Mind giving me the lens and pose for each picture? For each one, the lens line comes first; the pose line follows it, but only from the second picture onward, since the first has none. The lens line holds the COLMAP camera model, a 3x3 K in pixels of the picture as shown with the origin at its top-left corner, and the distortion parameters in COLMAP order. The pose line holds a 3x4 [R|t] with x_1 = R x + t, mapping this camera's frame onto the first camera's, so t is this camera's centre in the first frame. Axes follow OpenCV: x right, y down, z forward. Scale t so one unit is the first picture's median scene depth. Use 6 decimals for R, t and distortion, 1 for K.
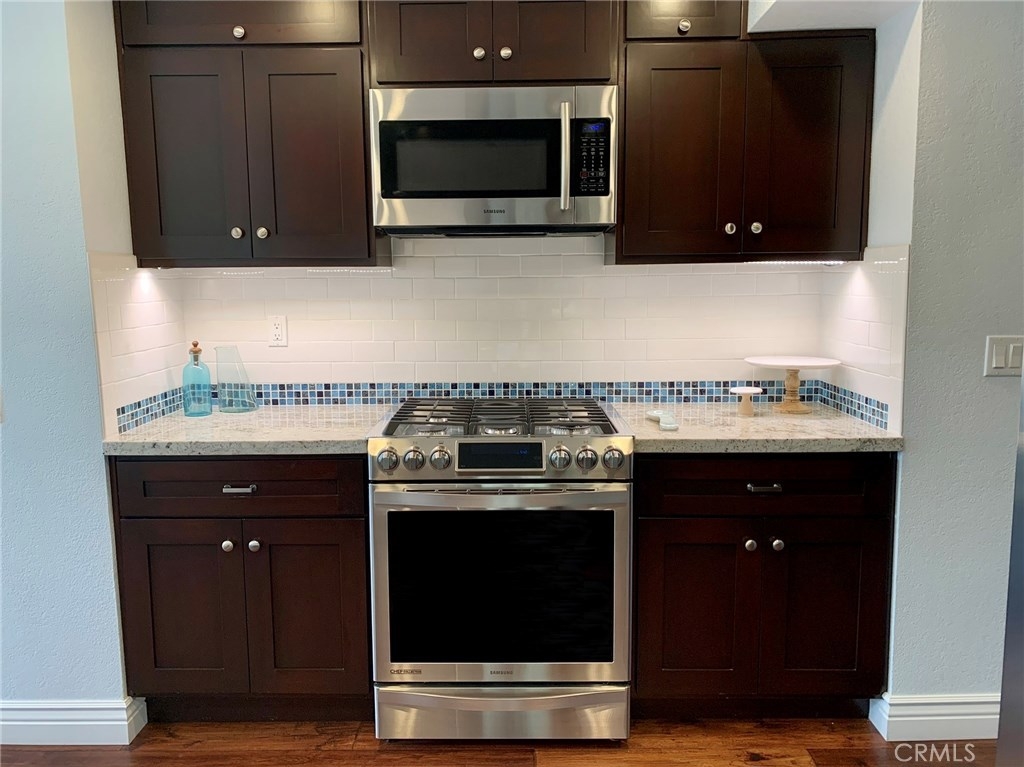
lens RADIAL K [[783.5, 0, 511.7], [0, 783.5, 380.6], [0, 0, 1]] dist [-0.000886, -0.005323]
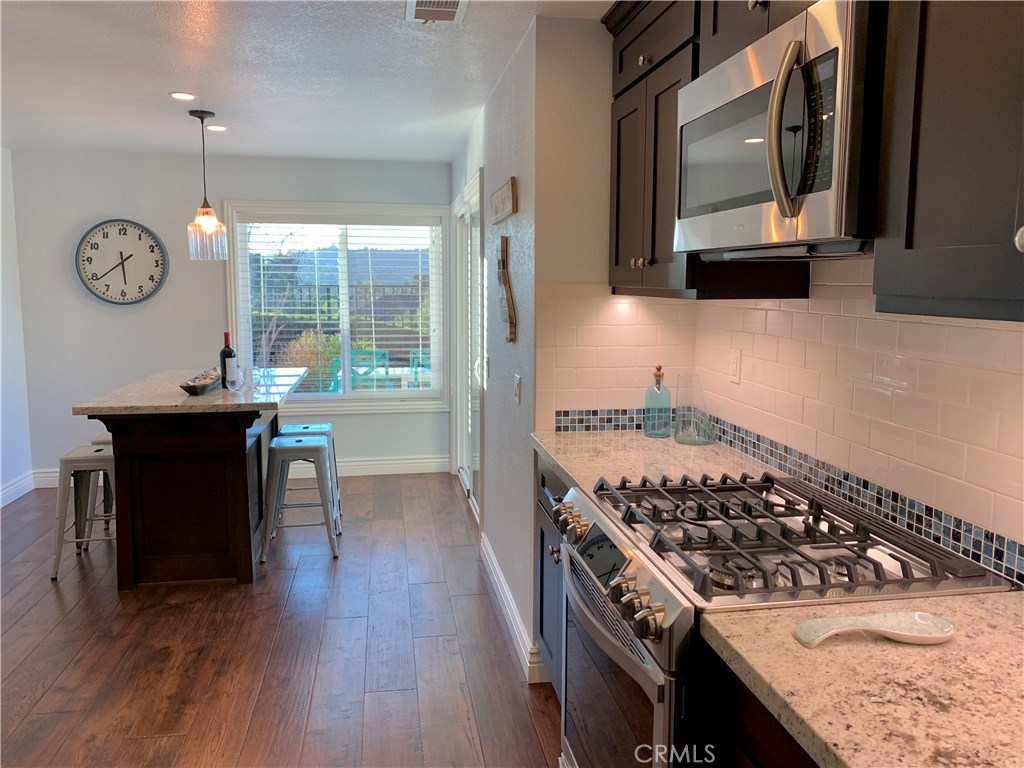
lens RADIAL K [[783.5, 0, 511.7], [0, 783.5, 383.2], [0, 0, 1]] dist [-0.000886, -0.005323]
pose [[0.153034, 0.136299, -0.978776, 0.534386], [-0.137048, 0.983799, 0.115571, -0.110806], [0.978672, 0.116453, 0.169235, 0.592275]]
